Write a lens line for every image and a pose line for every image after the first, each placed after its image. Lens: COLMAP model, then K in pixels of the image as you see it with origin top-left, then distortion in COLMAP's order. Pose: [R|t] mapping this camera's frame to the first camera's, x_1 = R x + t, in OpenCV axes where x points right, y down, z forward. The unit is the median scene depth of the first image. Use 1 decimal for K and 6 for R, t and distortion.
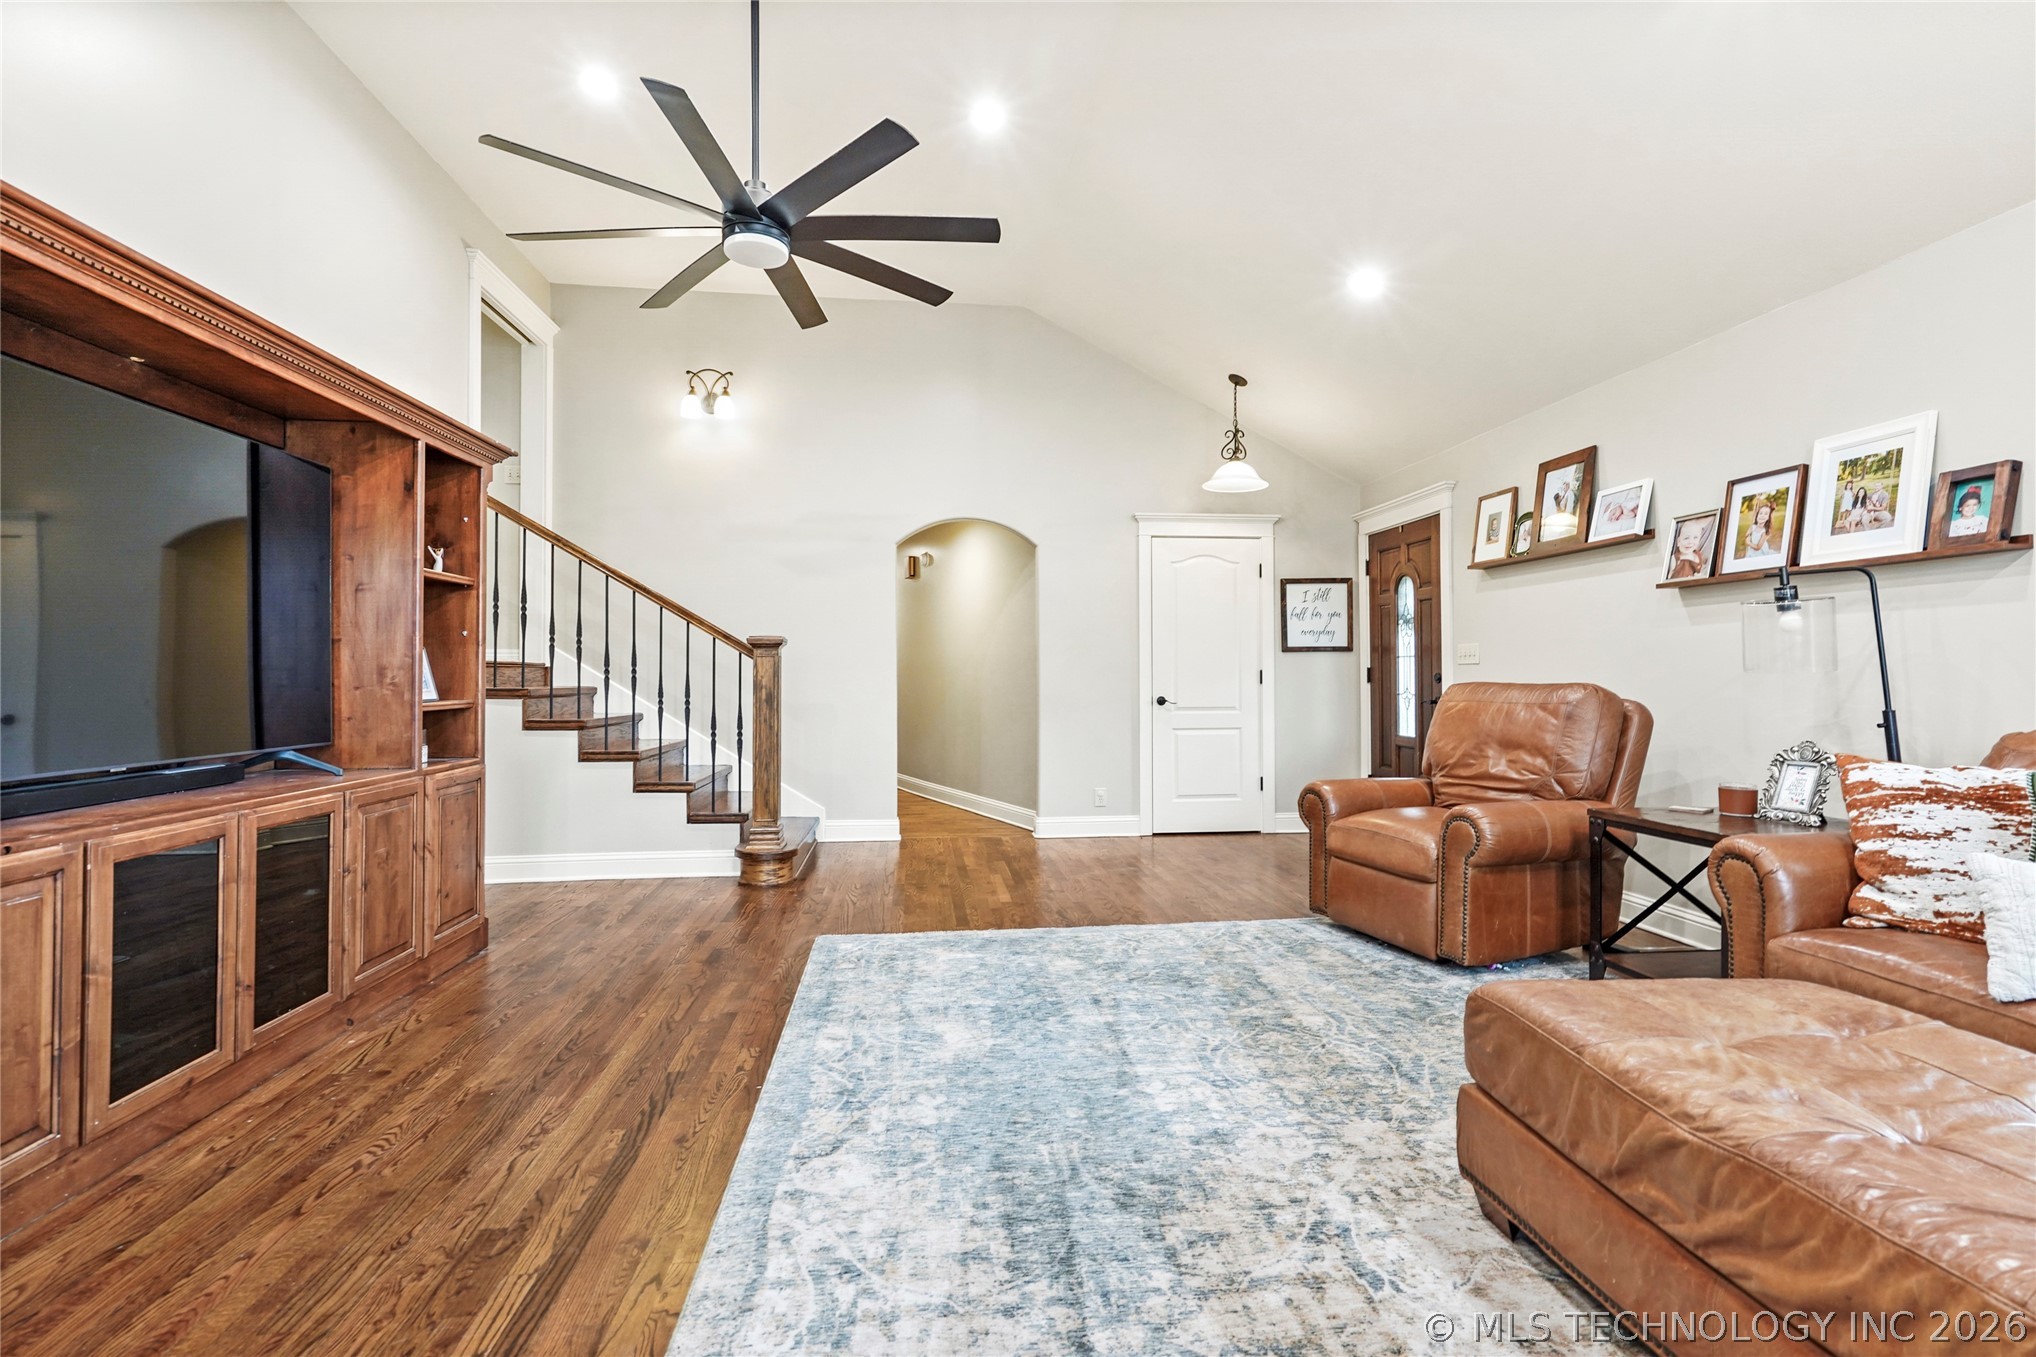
lens RADIAL K [[956.2, 0, 1015.1], [0, 956.2, 671.6], [0, 0, 1]] dist [0.001685, 0.005828]
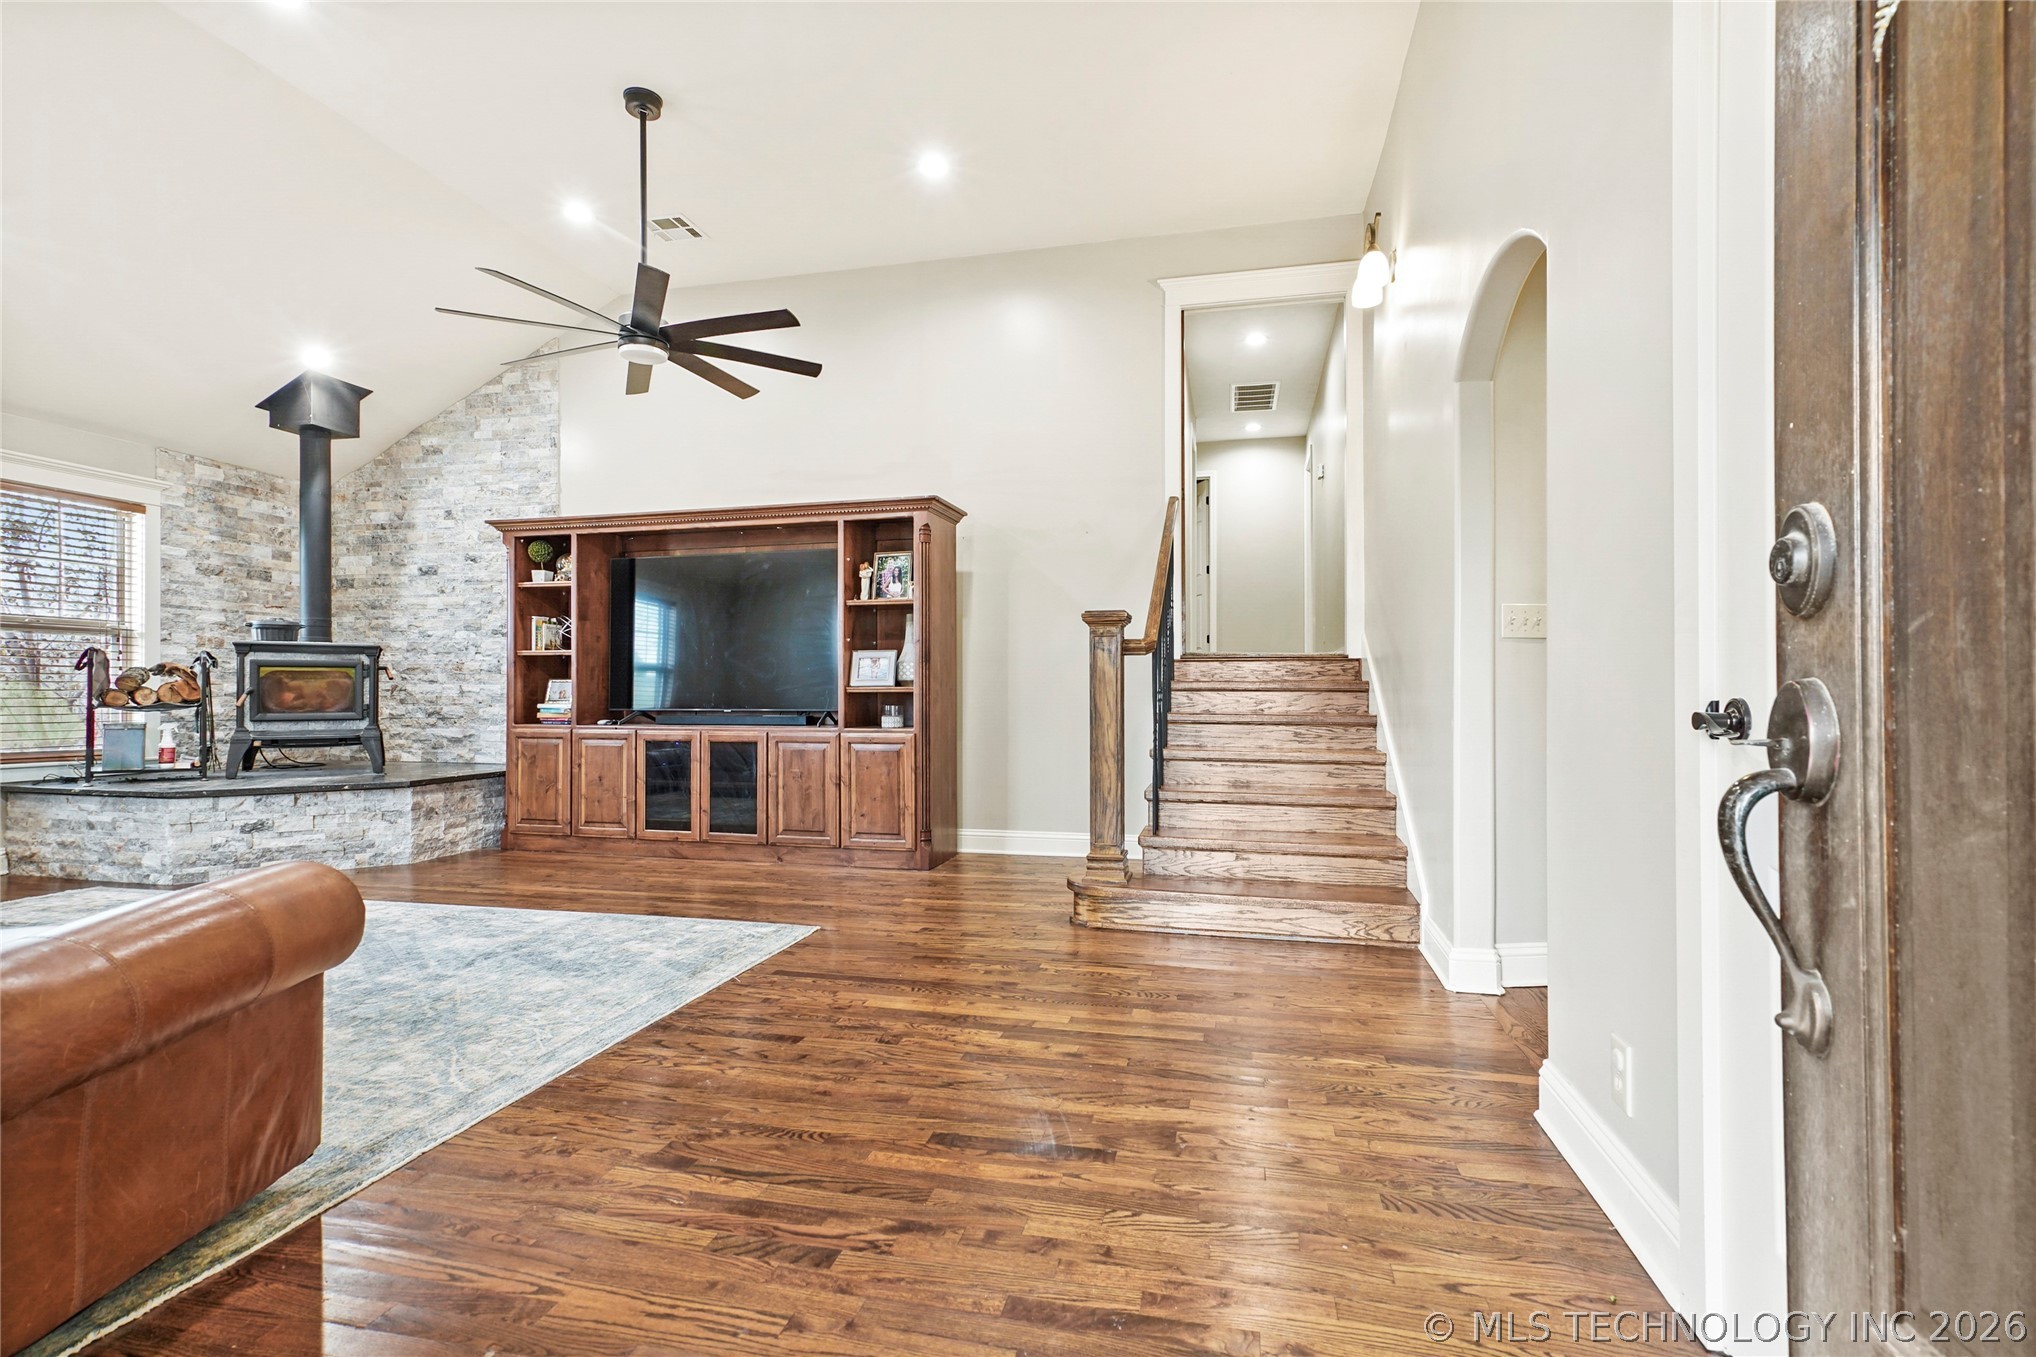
lens RADIAL K [[956.2, 0, 1015.1], [0, 956.2, 681.2], [0, 0, 1]] dist [0.001685, 0.005828]
pose [[-0.334667, -0.009552, -0.942288, 0.956468], [0.001867, 0.999940, -0.010799, 0.049818], [0.942335, -0.005374, -0.334629, 2.214455]]
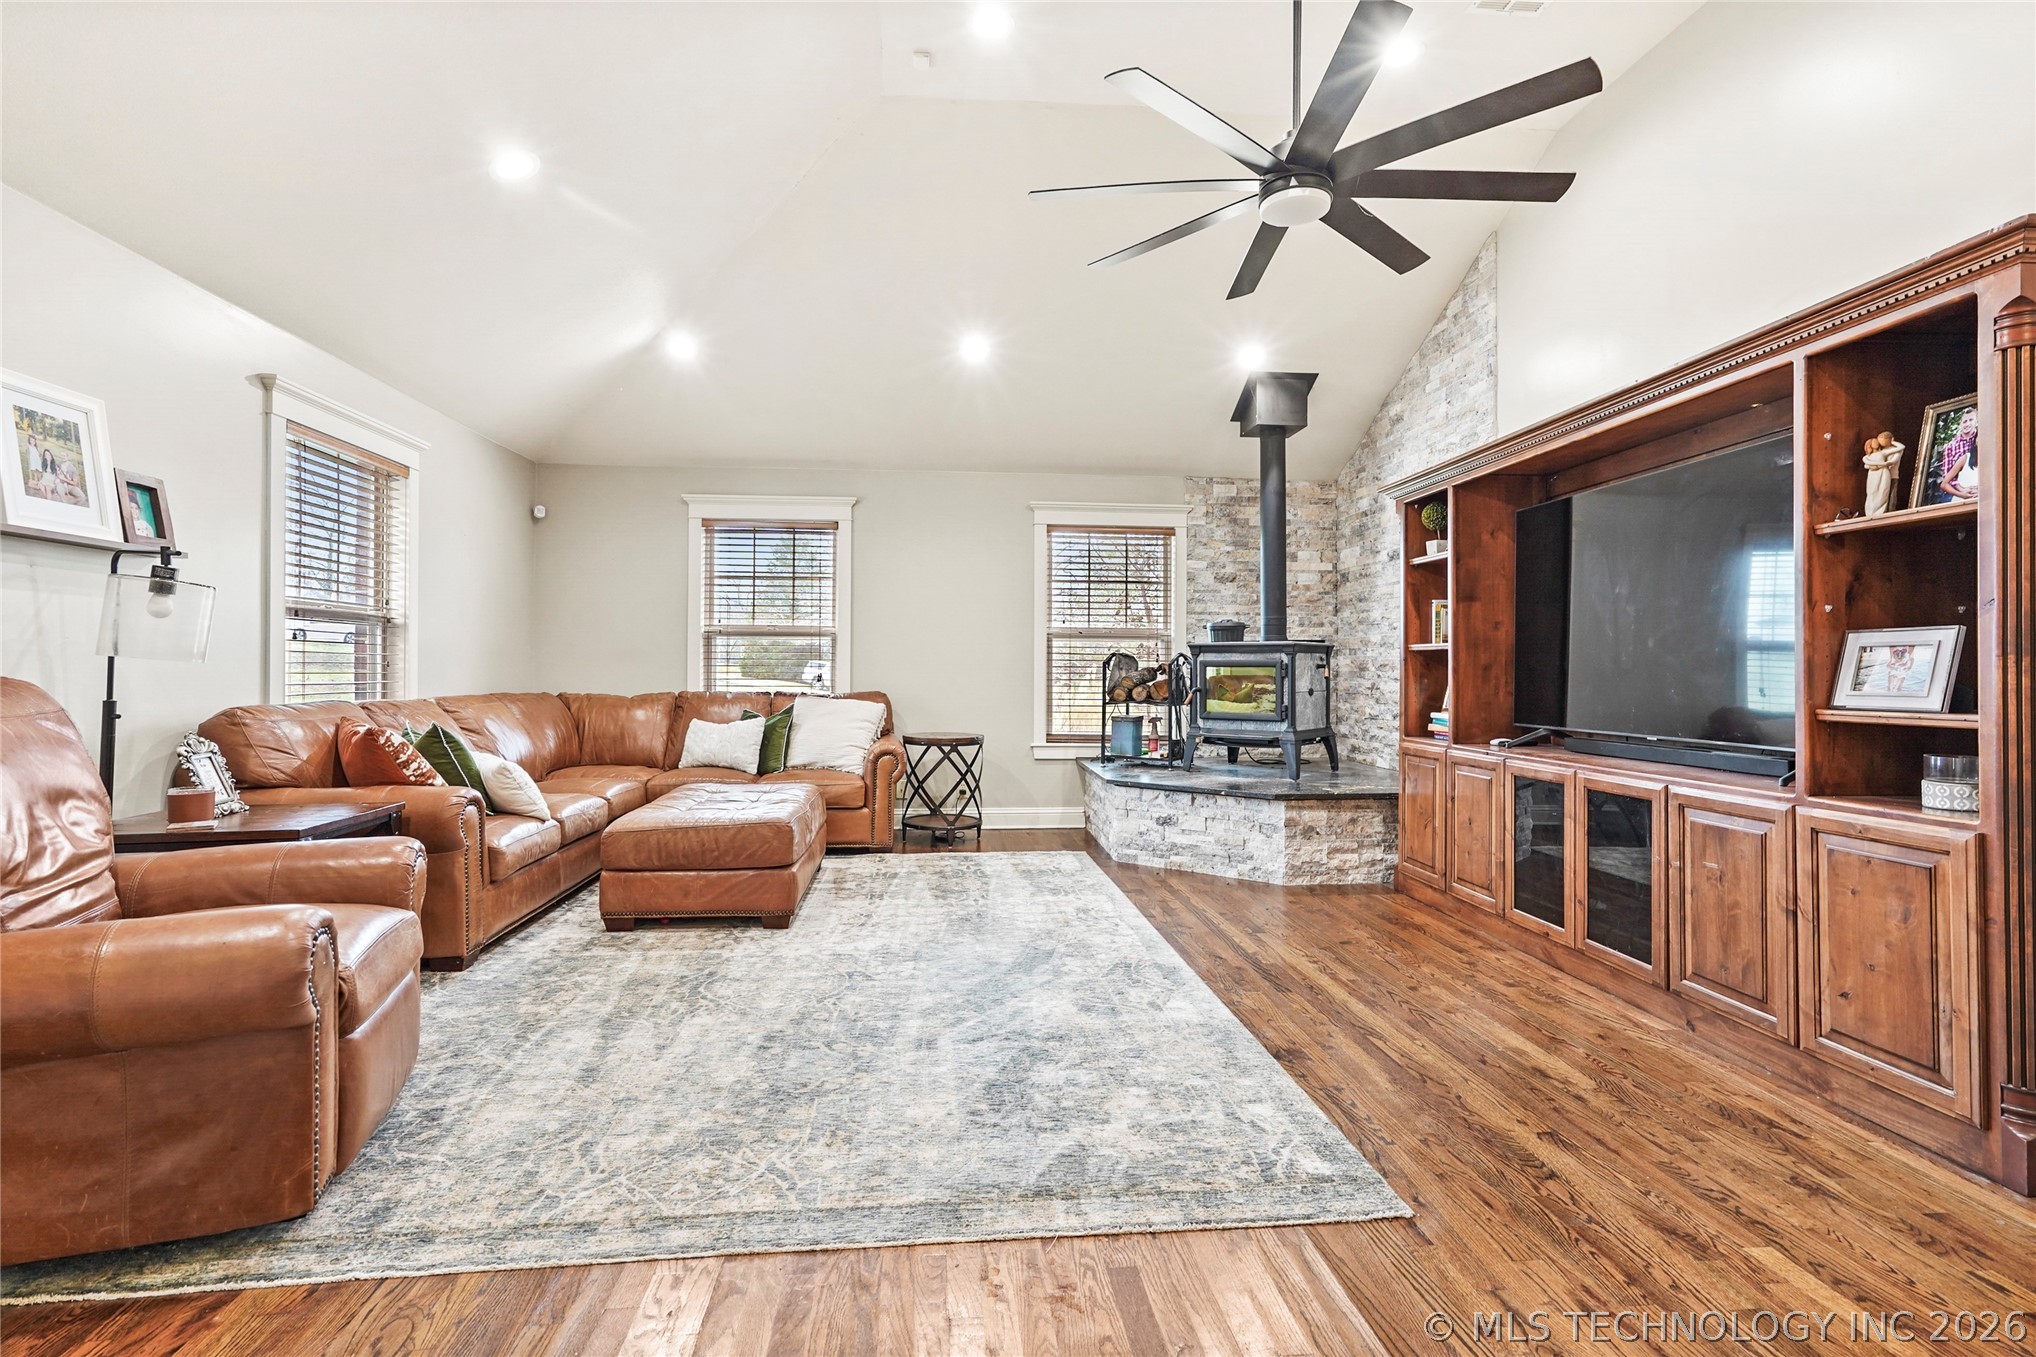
lens RADIAL K [[956.2, 0, 1016.4], [0, 956.2, 658.2], [0, 0, 1]] dist [0.001685, 0.005828]
pose [[-0.999958, -0.004537, 0.007986, -0.014313], [-0.004659, 0.999873, -0.015257, 0.009341], [-0.007916, -0.015293, -0.999852, 2.163125]]
